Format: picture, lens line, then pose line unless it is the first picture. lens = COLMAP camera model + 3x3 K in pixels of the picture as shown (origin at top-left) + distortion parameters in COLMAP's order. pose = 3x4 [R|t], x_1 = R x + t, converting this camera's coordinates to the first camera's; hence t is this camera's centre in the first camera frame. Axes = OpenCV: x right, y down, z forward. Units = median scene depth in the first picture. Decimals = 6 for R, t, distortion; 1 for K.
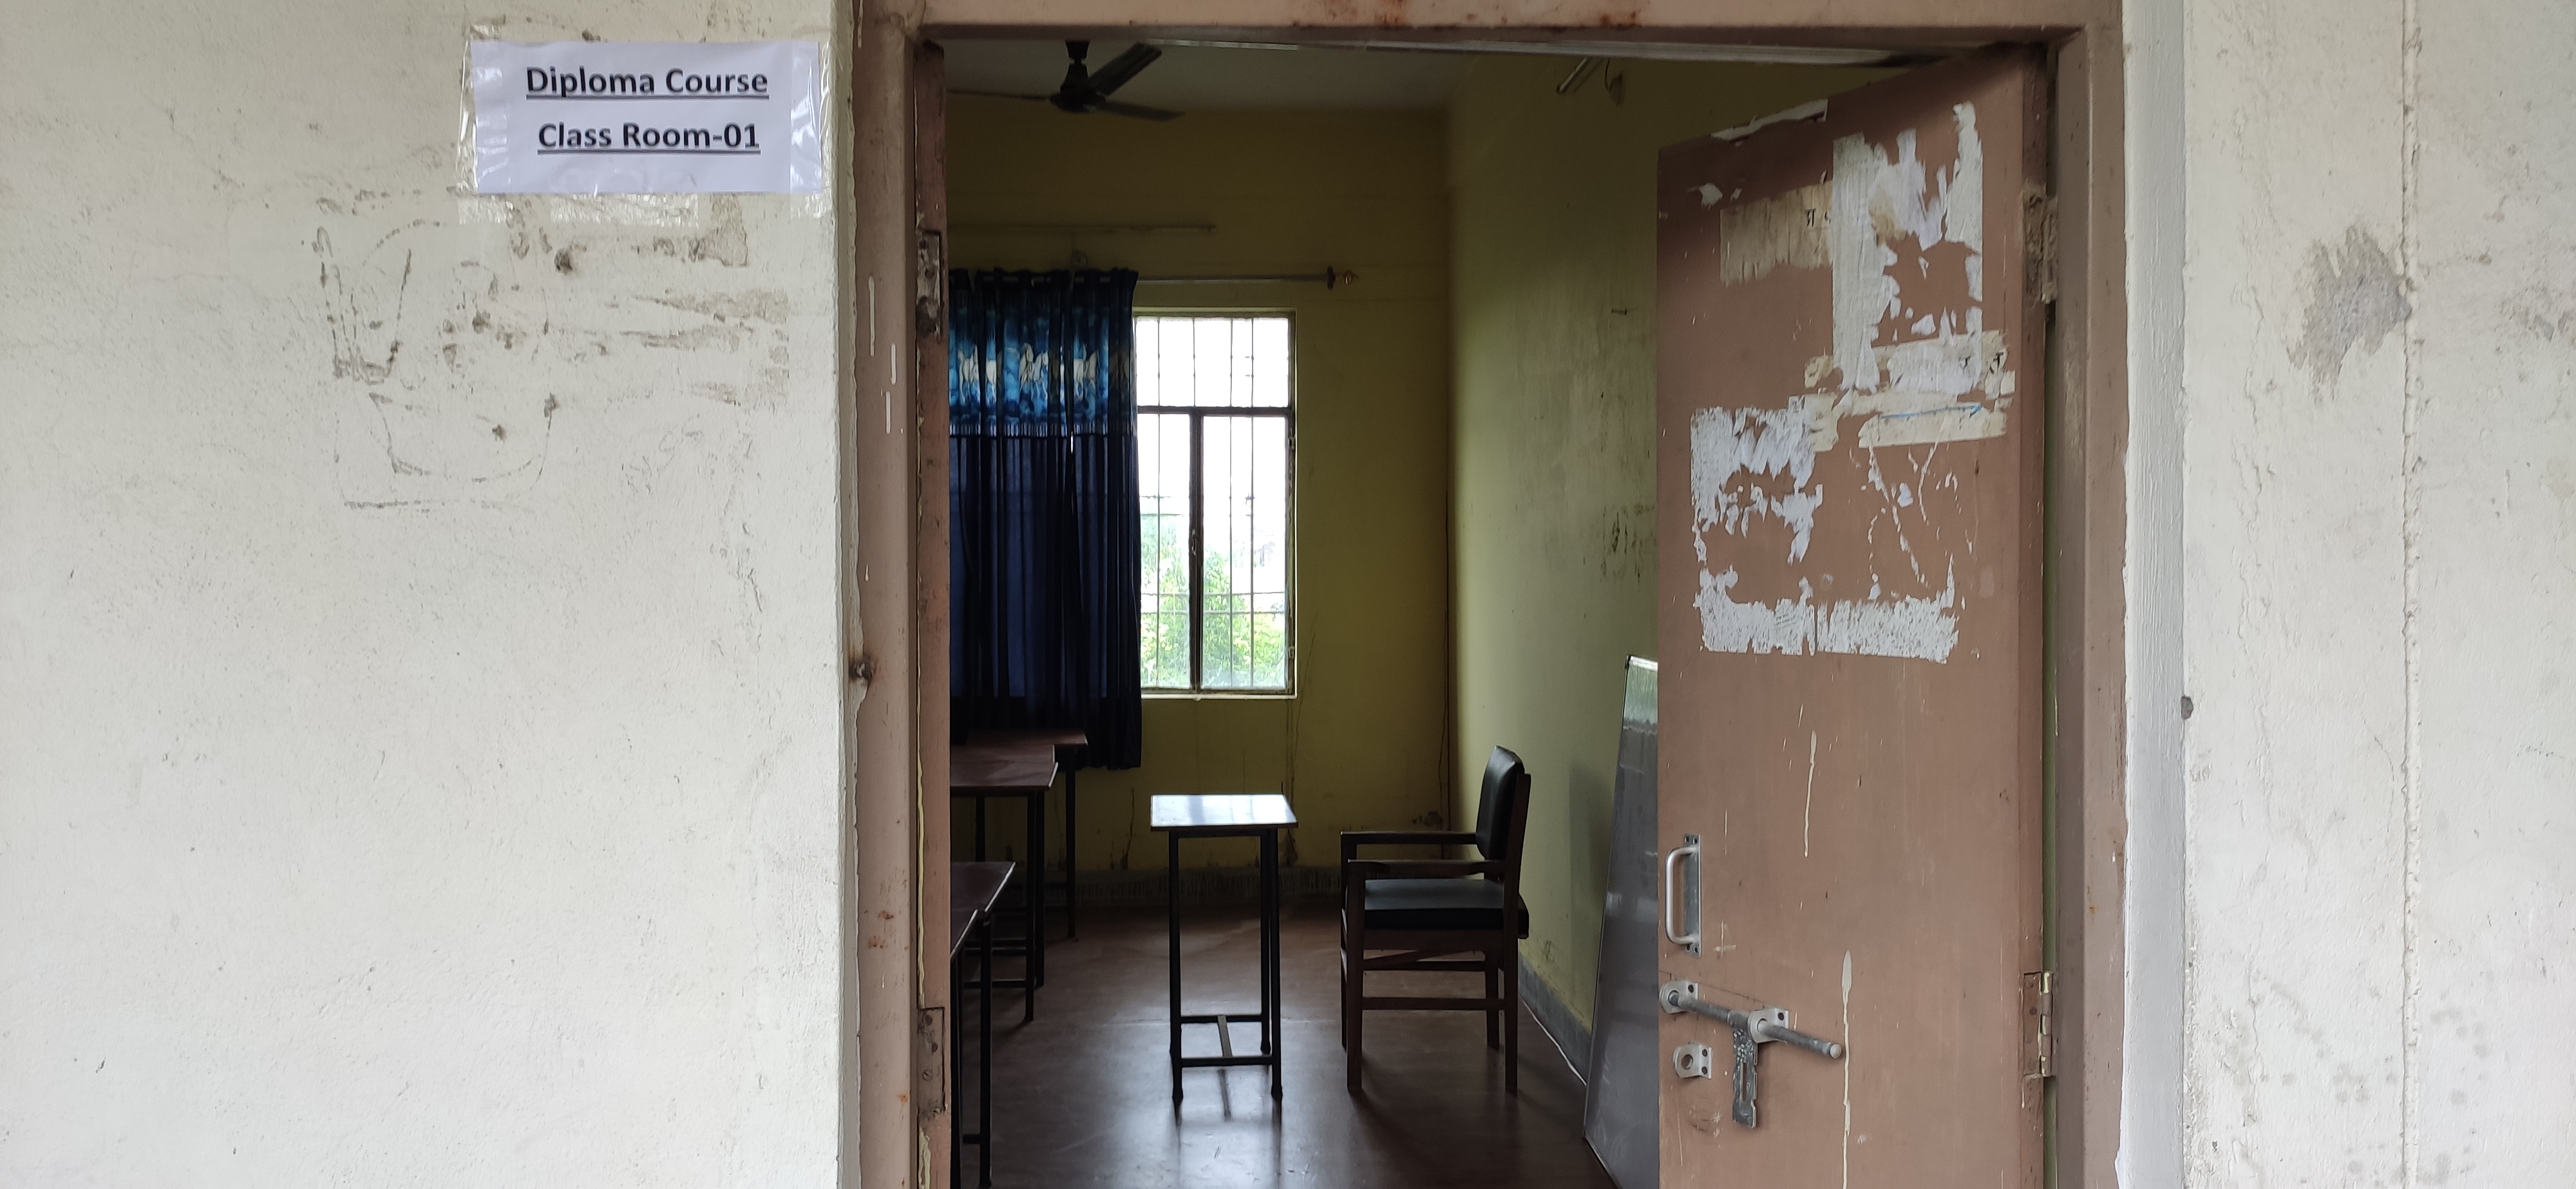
lens RADIAL K [[1907.1, 0, 1288.3], [0, 1907.1, 589.1], [0, 0, 1]] dist [0.042176, -0.001994]
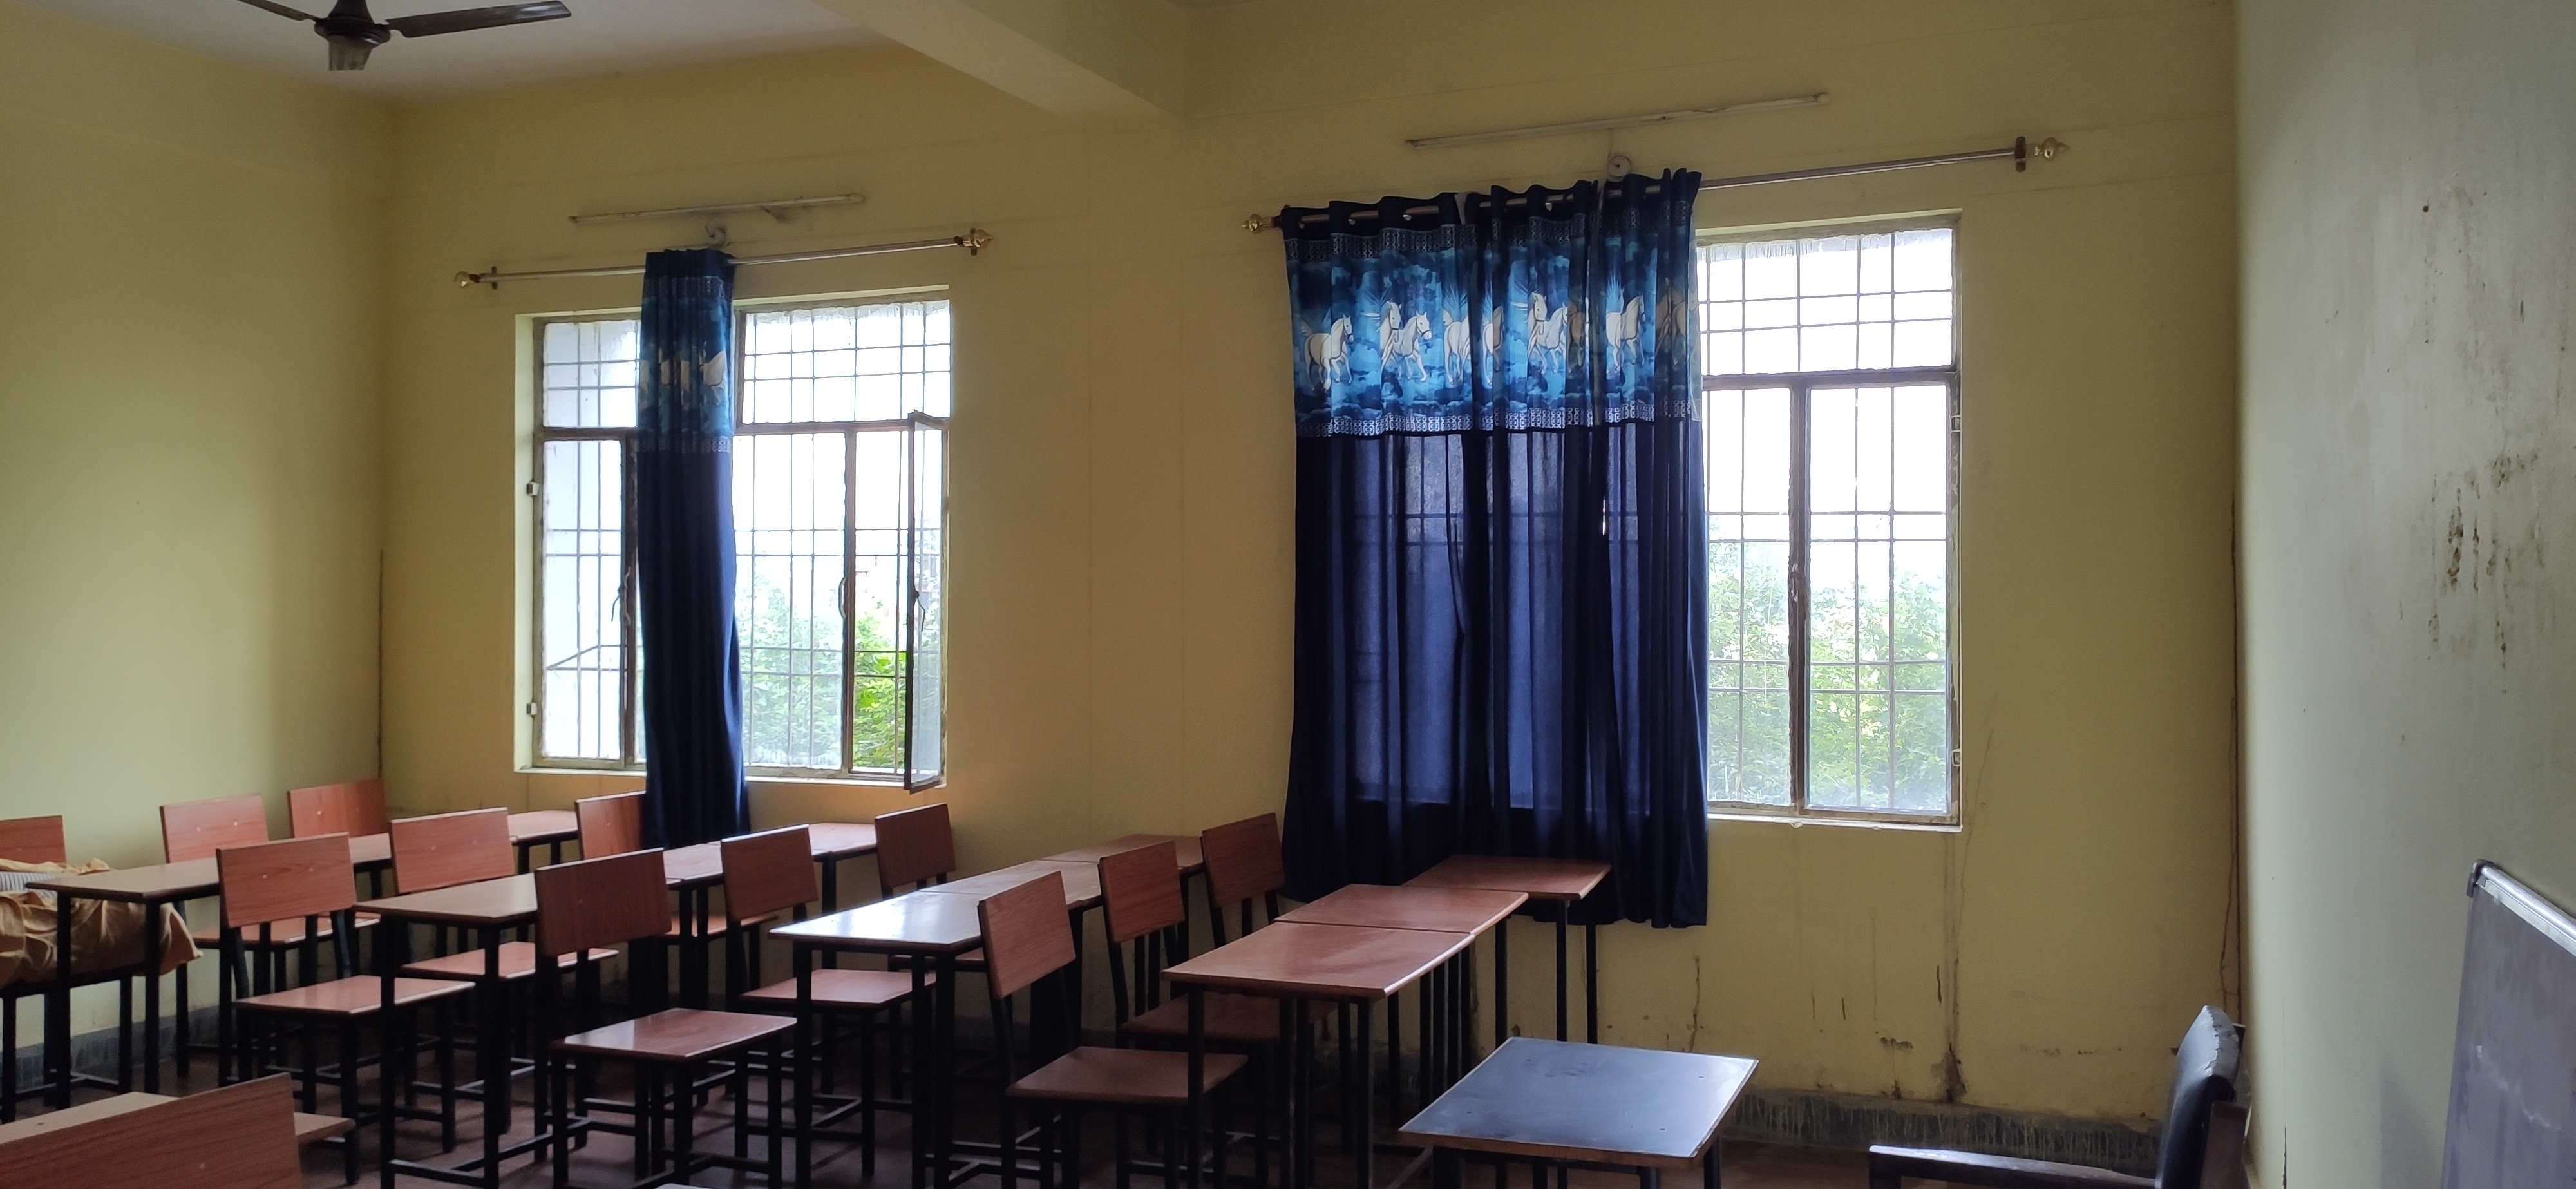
lens RADIAL K [[1907.1, 0, 1290.0], [0, 1907.1, 593.3], [0, 0, 1]] dist [0.042176, -0.001994]
pose [[0.897378, -0.002007, -0.441258, 0.085187], [-0.008848, 0.999707, -0.022542, -0.004692], [0.441174, 0.024133, 0.897097, 0.345637]]
